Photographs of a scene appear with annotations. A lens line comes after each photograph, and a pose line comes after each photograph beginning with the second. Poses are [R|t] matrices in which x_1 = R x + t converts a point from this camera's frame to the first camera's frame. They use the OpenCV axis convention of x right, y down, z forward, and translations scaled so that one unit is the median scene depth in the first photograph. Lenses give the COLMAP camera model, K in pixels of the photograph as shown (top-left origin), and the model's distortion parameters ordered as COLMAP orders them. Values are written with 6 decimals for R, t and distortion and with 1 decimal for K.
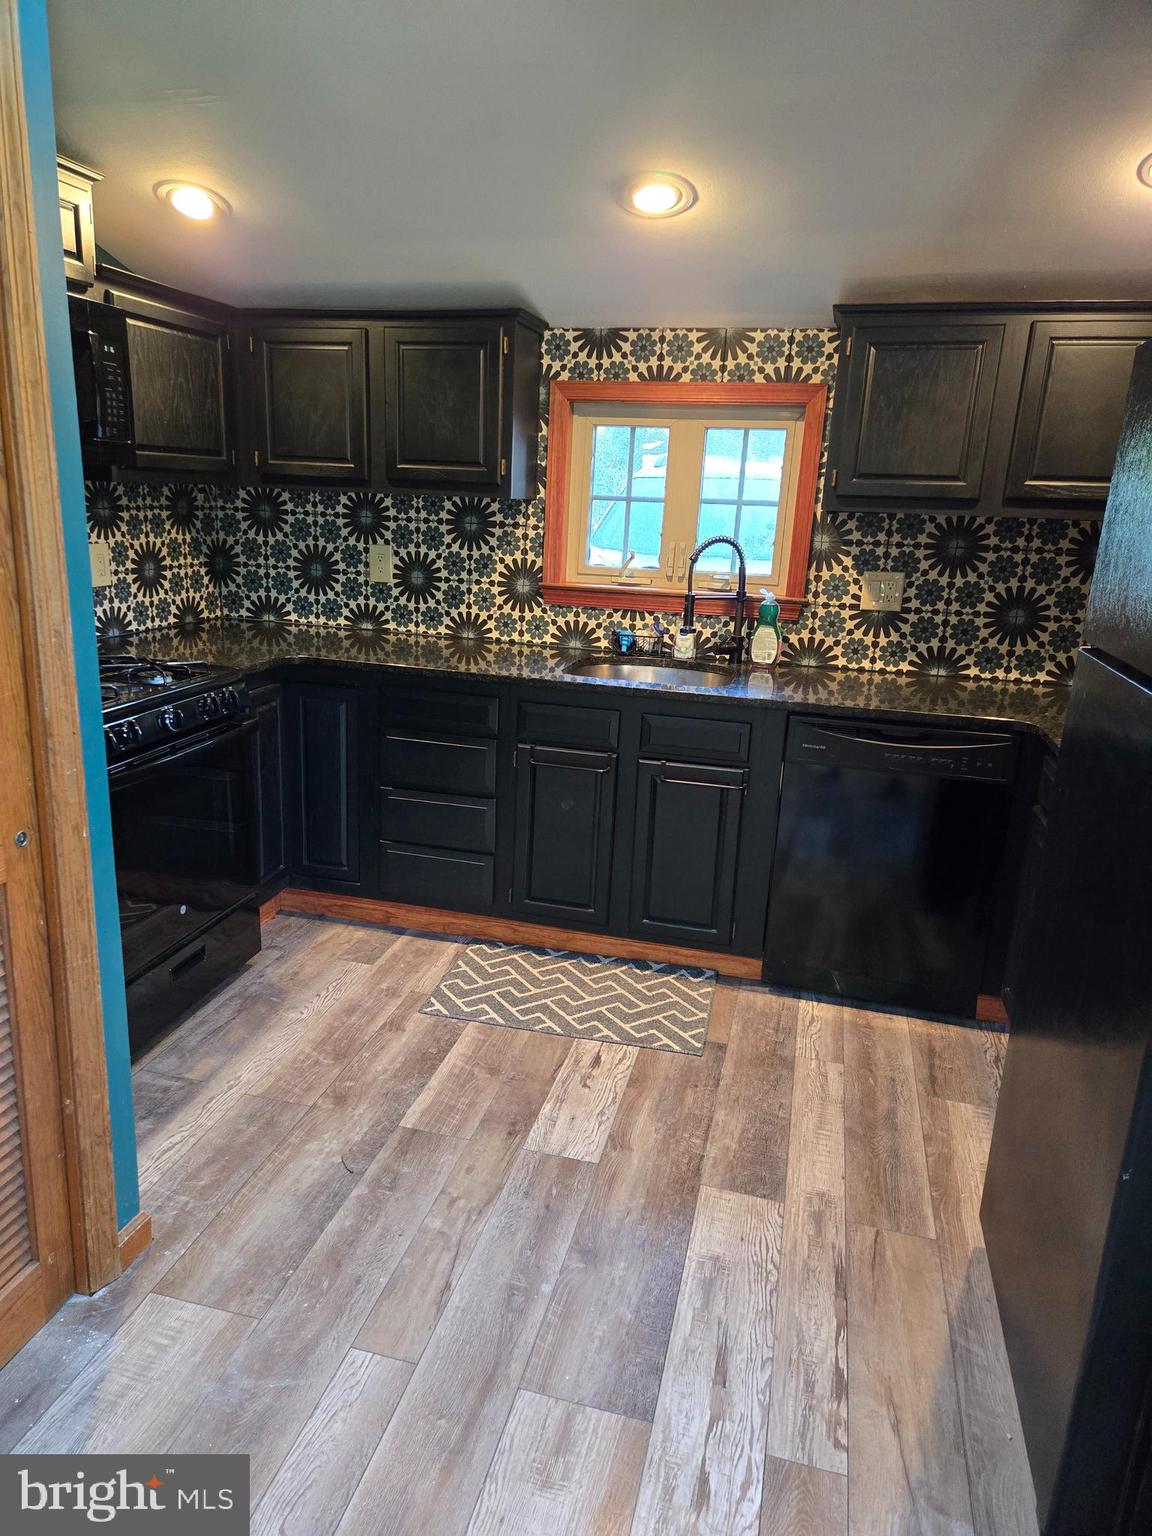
lens RADIAL K [[1025.9, 0, 546.4], [0, 1025.9, 785.7], [0, 0, 1]] dist [0.079937, -0.072609]
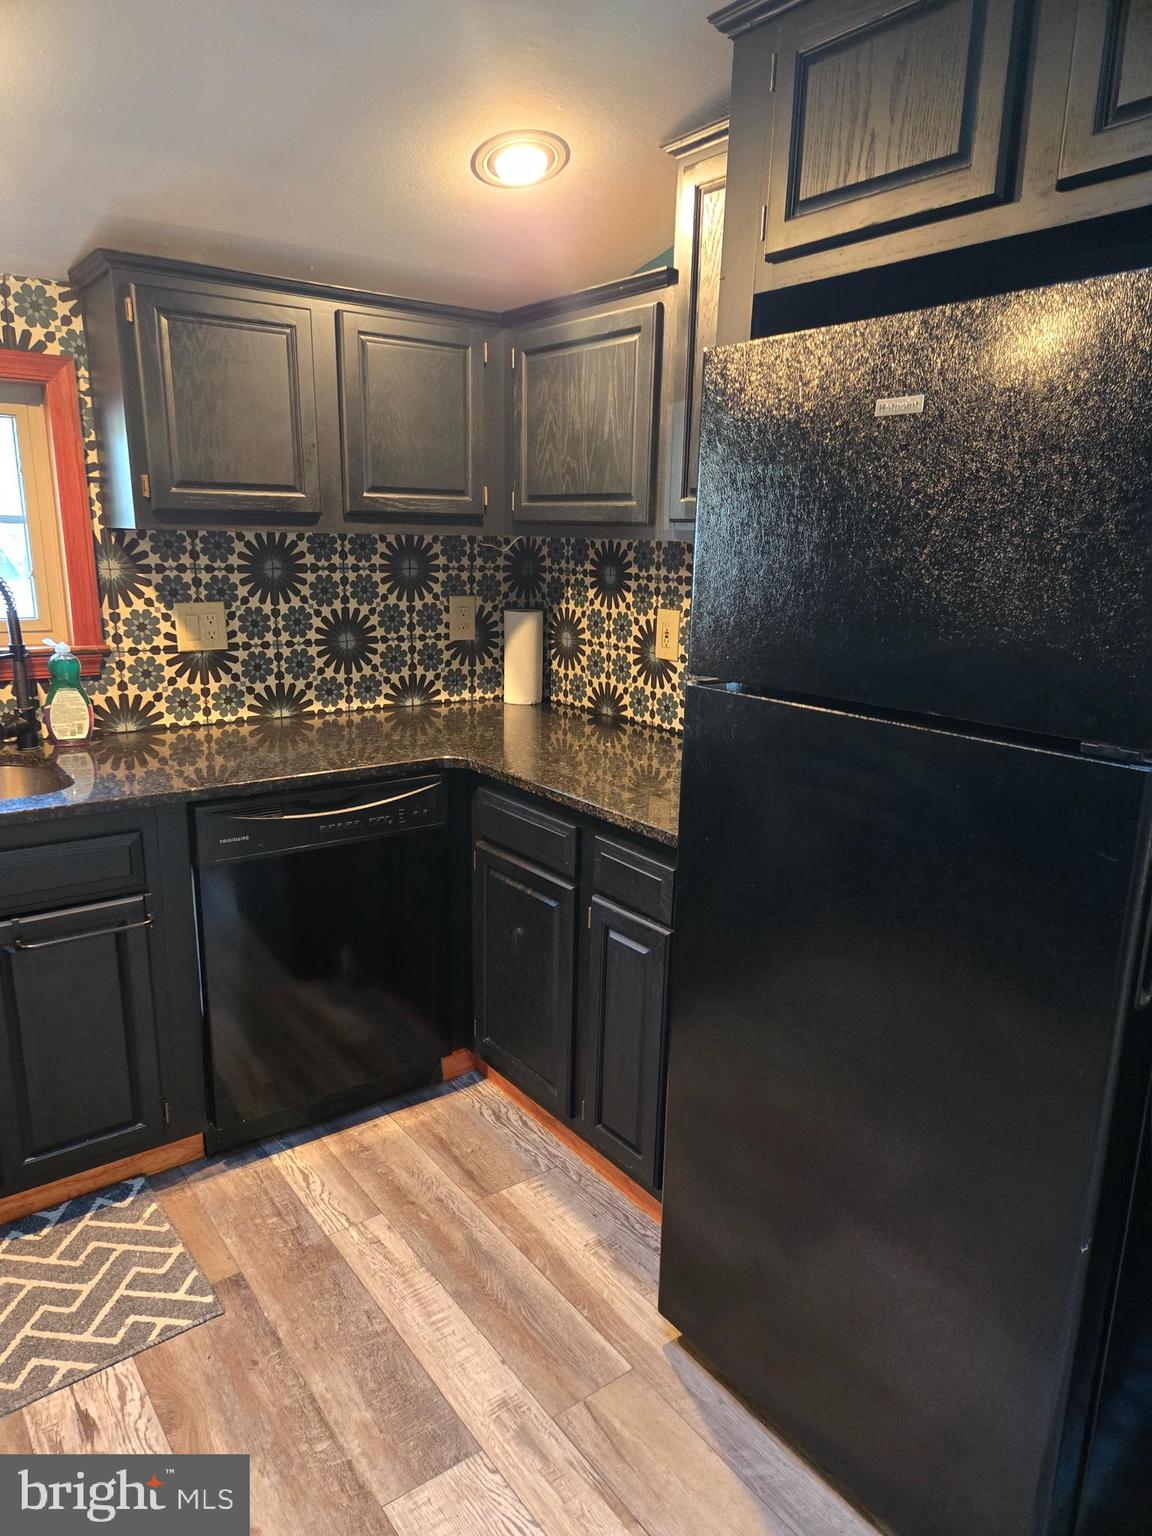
lens RADIAL K [[1025.9, 0, 546.4], [0, 1025.9, 785.7], [0, 0, 1]] dist [0.079937, -0.072609]
pose [[0.620557, -0.220581, 0.752498, -0.144297], [0.220907, 0.969931, 0.102144, -0.092364], [-0.752402, 0.102846, 0.650626, 0.292838]]
